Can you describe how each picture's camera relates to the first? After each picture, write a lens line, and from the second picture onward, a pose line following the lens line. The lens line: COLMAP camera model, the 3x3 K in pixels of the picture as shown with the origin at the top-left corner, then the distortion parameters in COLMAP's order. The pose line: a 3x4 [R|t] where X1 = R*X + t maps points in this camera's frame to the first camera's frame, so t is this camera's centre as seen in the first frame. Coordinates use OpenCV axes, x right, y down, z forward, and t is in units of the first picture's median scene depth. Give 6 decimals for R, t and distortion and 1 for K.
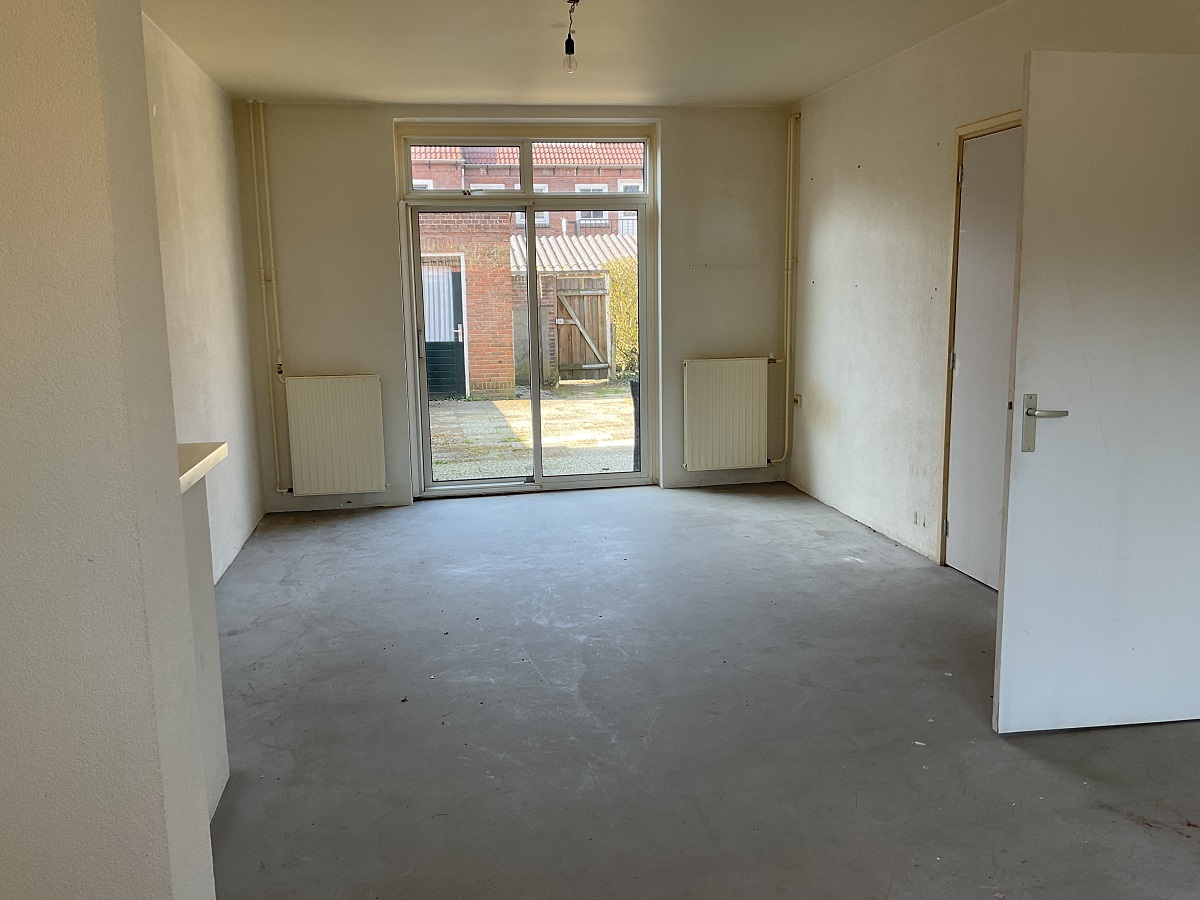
lens RADIAL K [[997.6, 0, 600.0], [0, 997.6, 450.0], [0, 0, 1]] dist [0.125857, -0.000634]
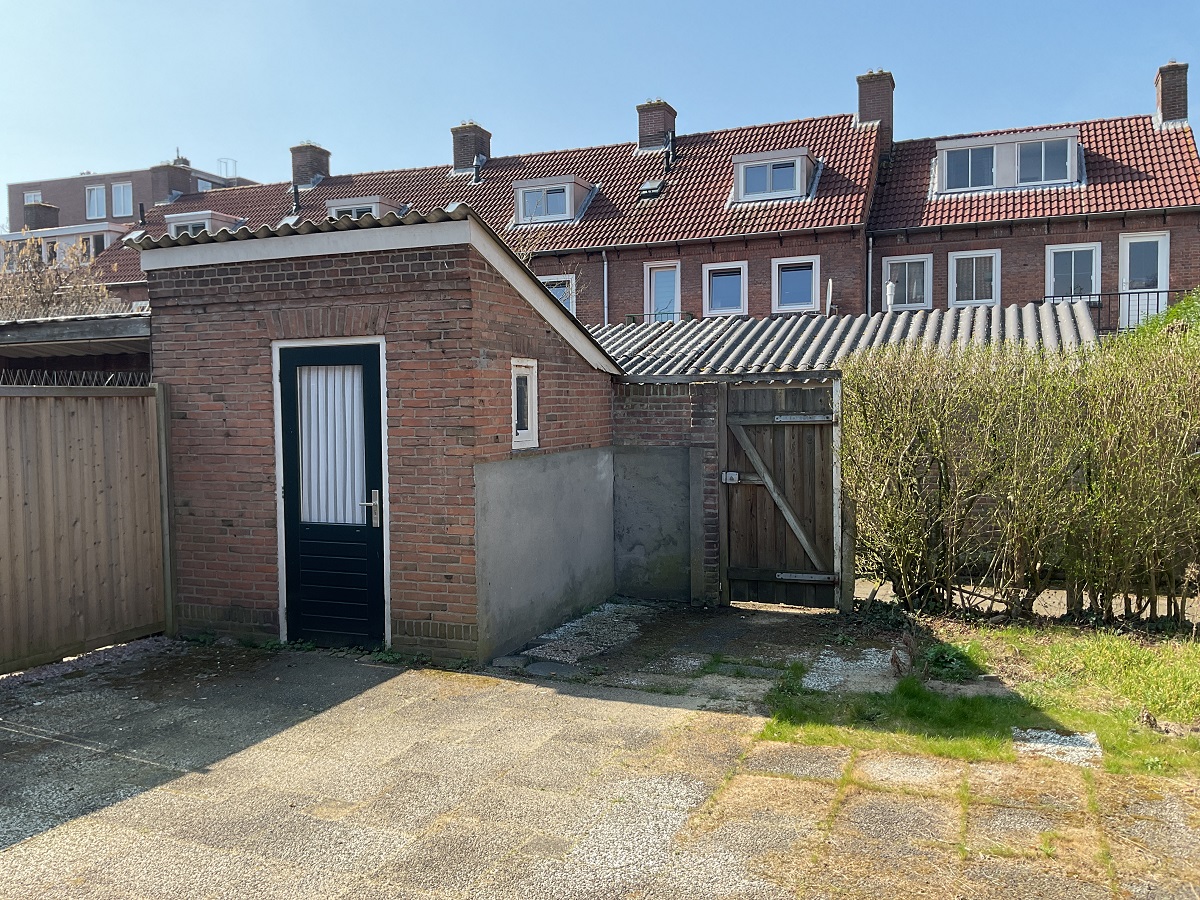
lens RADIAL K [[1006.2, 0, 600.0], [0, 1006.2, 450.0], [0, 0, 1]] dist [0.004231, -0.006040]
pose [[0.841594, 0.032631, -0.539124, 0.164429], [-0.089085, 0.992889, -0.078969, -0.098409], [0.532713, 0.114488, 0.838516, 0.564055]]
